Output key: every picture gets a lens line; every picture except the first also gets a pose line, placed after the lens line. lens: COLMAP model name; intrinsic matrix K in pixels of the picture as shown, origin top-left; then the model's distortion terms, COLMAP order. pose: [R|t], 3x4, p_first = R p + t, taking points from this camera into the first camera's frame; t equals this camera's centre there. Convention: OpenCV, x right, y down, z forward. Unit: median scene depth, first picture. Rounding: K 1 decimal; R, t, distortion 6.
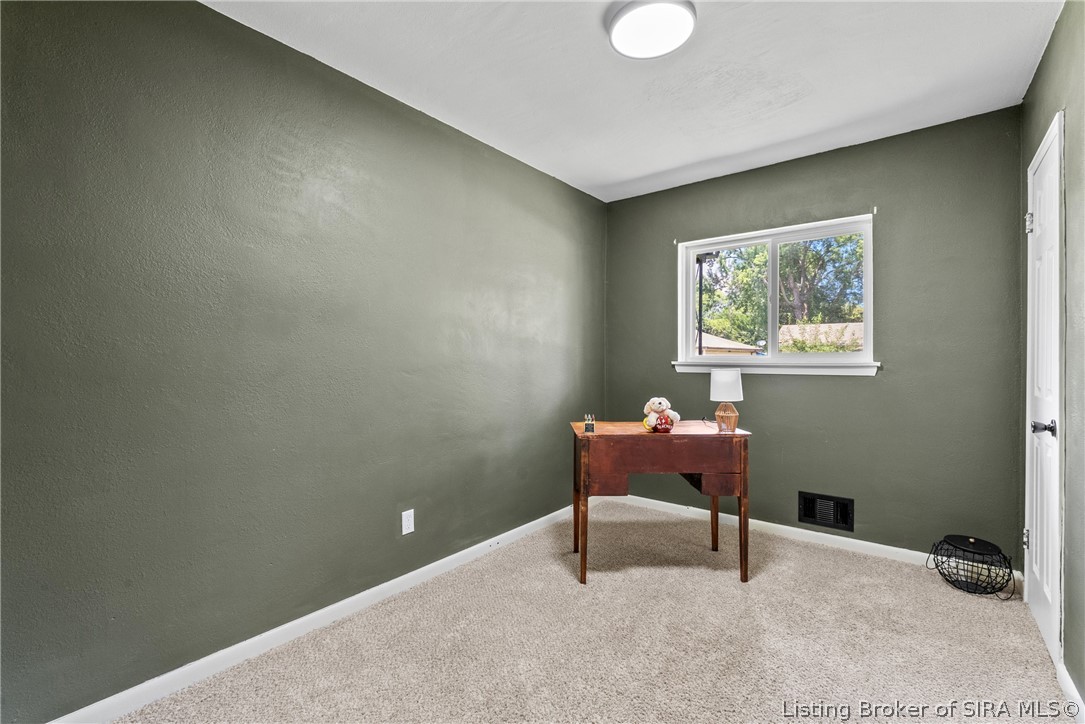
lens RADIAL K [[486.3, 0, 542.0], [0, 486.3, 359.8], [0, 0, 1]] dist [-0.005448, 0.000420]
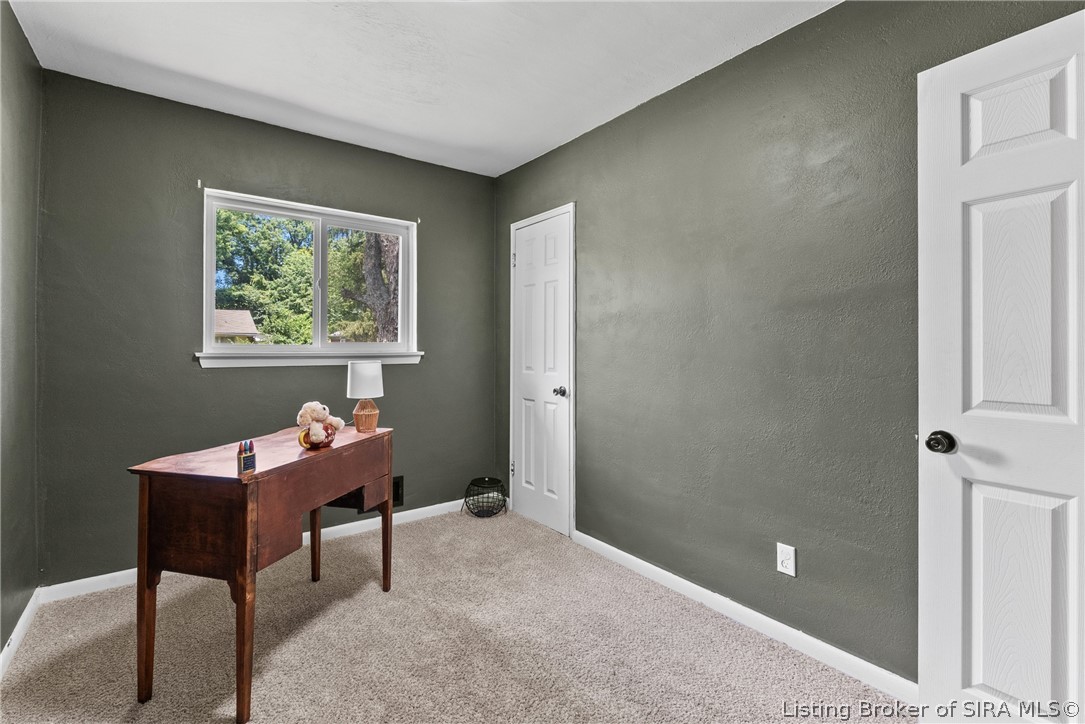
lens RADIAL K [[486.3, 0, 532.6], [0, 486.3, 346.5], [0, 0, 1]] dist [-0.005448, 0.000420]
pose [[0.241316, 0.002617, 0.970443, -0.409767], [0.001619, 0.999994, -0.003099, -0.003947], [-0.970445, 0.002319, 0.241310, 0.501366]]
